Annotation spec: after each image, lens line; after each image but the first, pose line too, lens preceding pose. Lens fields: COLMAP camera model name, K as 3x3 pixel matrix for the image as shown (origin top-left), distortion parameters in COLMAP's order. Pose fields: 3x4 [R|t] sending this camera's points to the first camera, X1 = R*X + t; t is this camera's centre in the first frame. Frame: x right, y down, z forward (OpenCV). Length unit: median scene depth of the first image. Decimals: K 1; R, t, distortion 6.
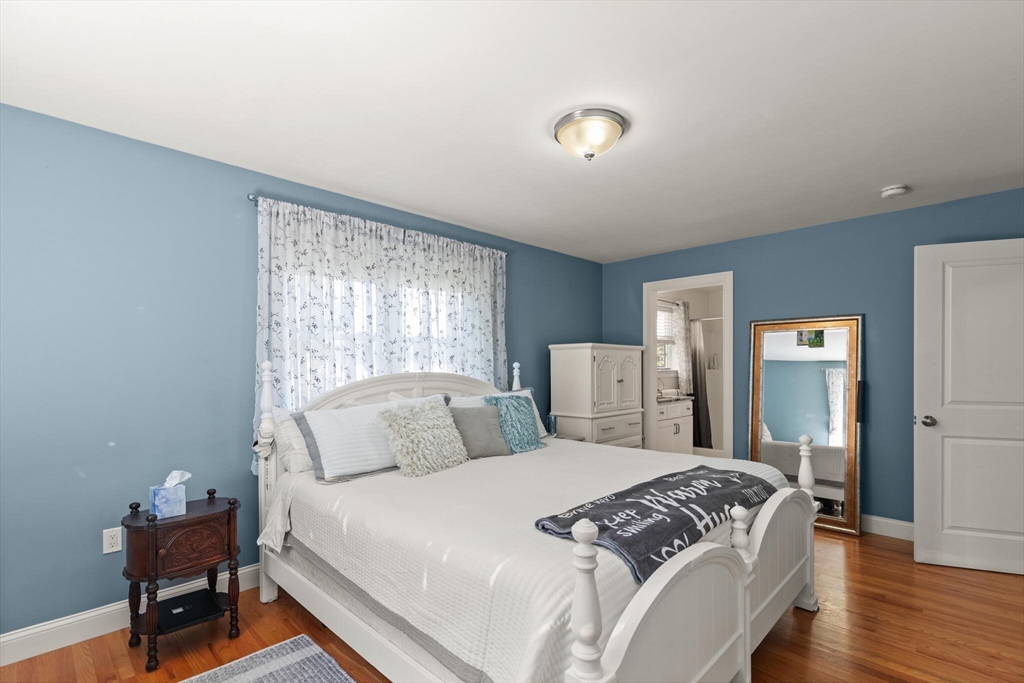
lens RADIAL K [[469.1, 0, 513.5], [0, 469.1, 365.8], [0, 0, 1]] dist [0.008207, -0.001809]
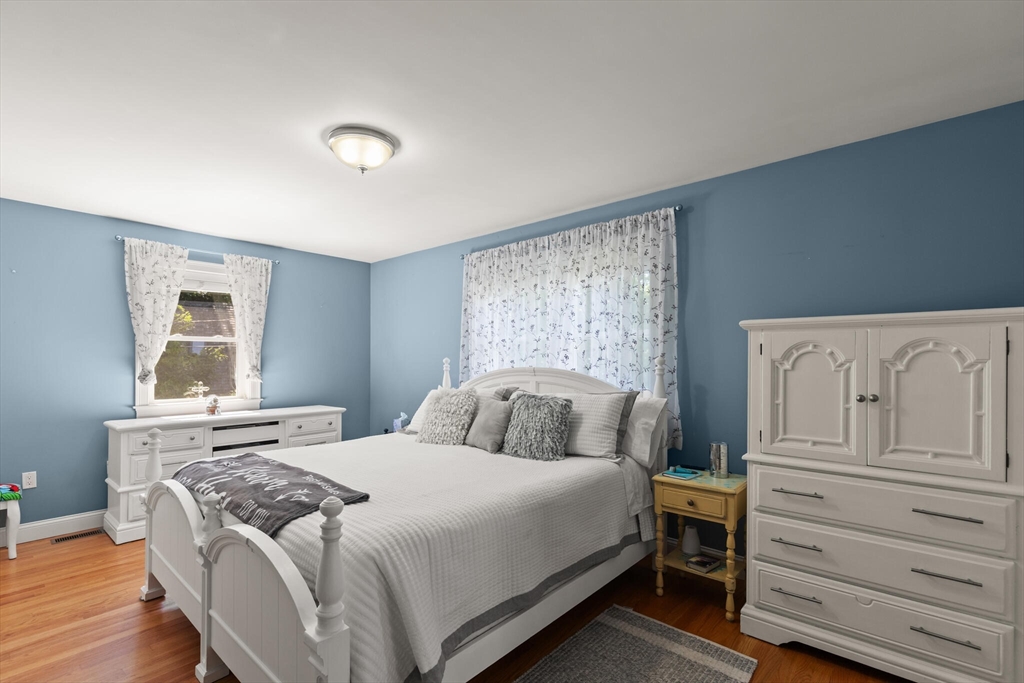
lens RADIAL K [[469.1, 0, 512.7], [0, 469.1, 350.4], [0, 0, 1]] dist [0.008207, -0.001809]
pose [[0.054869, -0.022545, -0.998239, 0.839397], [-0.004236, 0.999731, -0.022812, -0.000413], [0.998485, 0.005481, 0.054759, 0.859111]]
